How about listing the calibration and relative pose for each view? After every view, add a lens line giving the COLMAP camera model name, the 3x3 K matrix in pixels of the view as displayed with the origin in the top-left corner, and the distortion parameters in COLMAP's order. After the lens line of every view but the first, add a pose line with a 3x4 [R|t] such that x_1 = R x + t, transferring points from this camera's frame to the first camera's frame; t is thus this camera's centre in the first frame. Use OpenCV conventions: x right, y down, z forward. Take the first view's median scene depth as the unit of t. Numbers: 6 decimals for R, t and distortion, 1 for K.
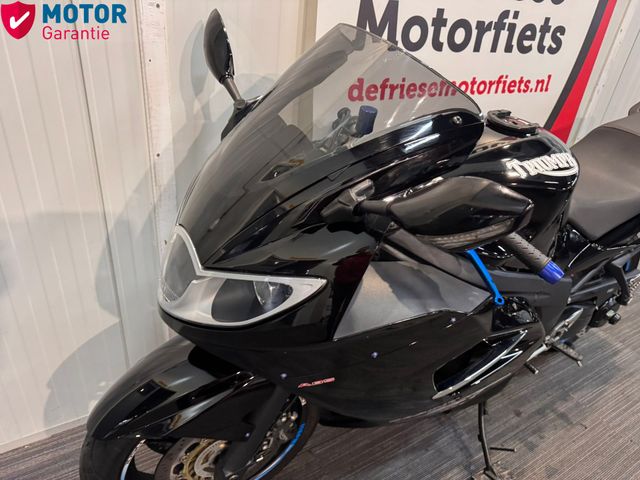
lens RADIAL K [[440.4, 0, 320.0], [0, 440.4, 240.0], [0, 0, 1]] dist [0.042551, -0.074576]
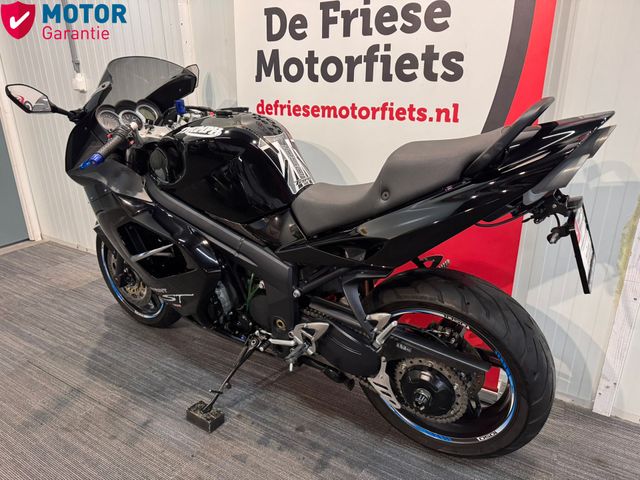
lens RADIAL K [[467.4, 0, 320.0], [0, 467.4, 240.0], [0, 0, 1]] dist [0.112801, -0.154937]
pose [[0.447152, 0.215358, -0.868145, 1.524470], [-0.400713, 0.915967, 0.020827, -0.029471], [0.799678, 0.338564, 0.495873, 0.454539]]
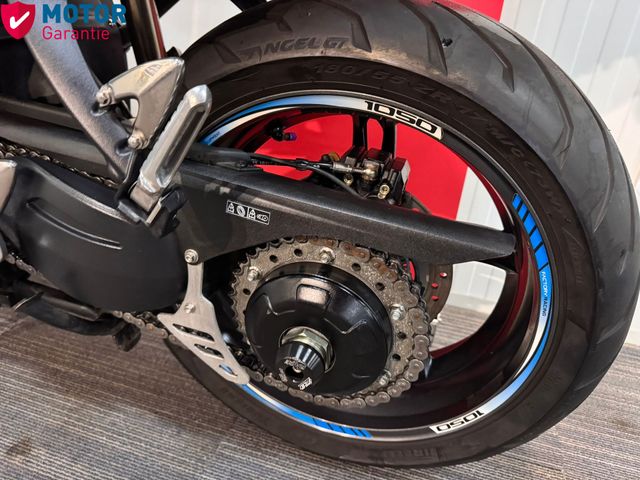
lens RADIAL K [[467.4, 0, 320.0], [0, 467.4, 240.0], [0, 0, 1]] dist [0.112801, -0.154937]
pose [[0.659652, 0.288946, -0.693808, 1.042510], [-0.376684, 0.925934, 0.027479, 0.121054], [0.650361, 0.243219, 0.719636, 0.980090]]
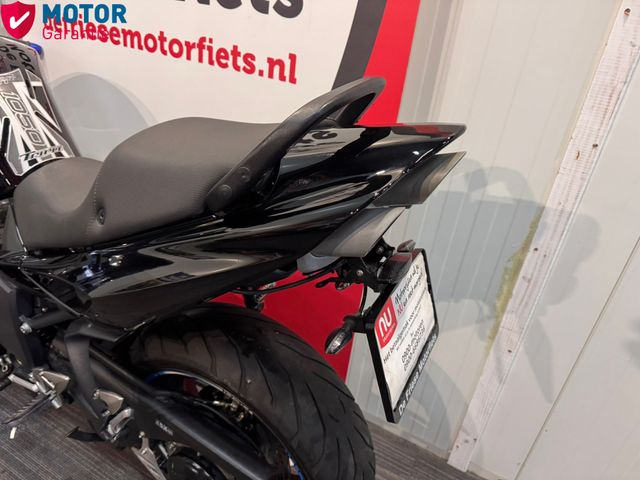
lens RADIAL K [[477.1, 0, 320.0], [0, 477.1, 240.0], [0, 0, 1]] dist [-0.005375, -0.004308]
pose [[0.503181, 0.386943, -0.772712, 1.316287], [-0.479148, 0.869049, 0.123169, -0.297542], [0.719184, 0.308267, 0.622692, 0.828326]]
